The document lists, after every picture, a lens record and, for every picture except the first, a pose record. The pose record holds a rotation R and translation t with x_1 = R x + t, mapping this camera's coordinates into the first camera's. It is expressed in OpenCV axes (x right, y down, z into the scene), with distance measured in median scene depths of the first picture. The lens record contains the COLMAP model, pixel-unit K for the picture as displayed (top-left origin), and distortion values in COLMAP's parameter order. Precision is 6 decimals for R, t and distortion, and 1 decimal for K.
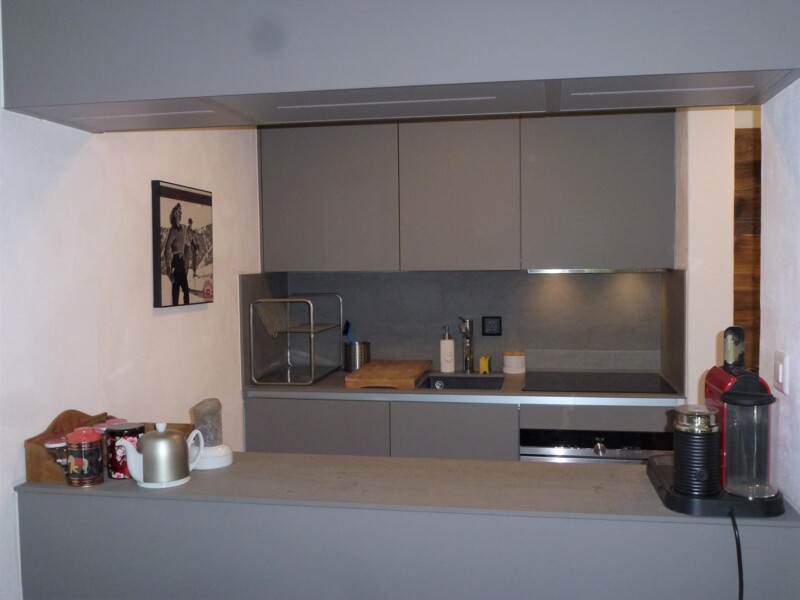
lens RADIAL K [[792.8, 0, 400.9], [0, 792.8, 301.1], [0, 0, 1]] dist [-0.029132, 0.000000]
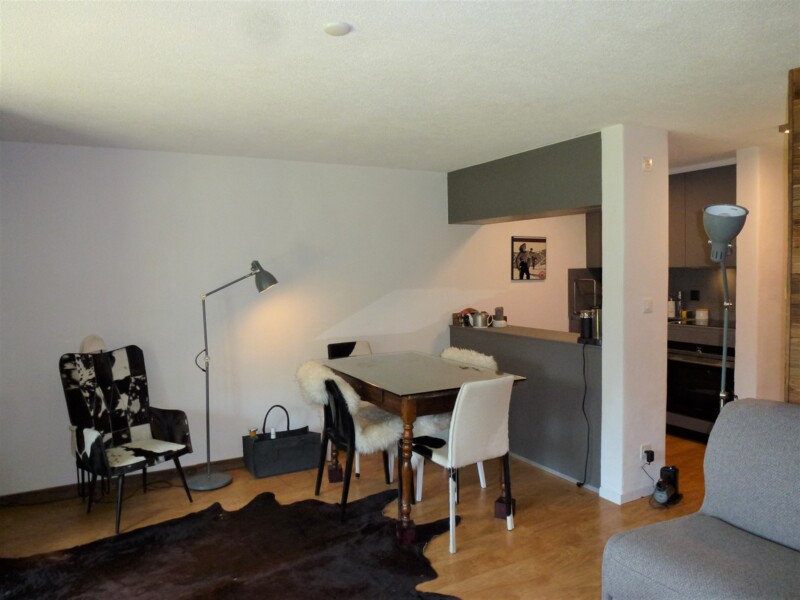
lens RADIAL K [[570.2, 0, 397.4], [0, 570.2, 302.4], [0, 0, 1]] dist [-0.028939, -0.003541]
pose [[0.616697, 0.044051, -0.785967, 1.034343], [-0.029054, 0.999026, 0.033196, 0.032597], [0.786664, 0.002364, 0.617377, -0.602736]]
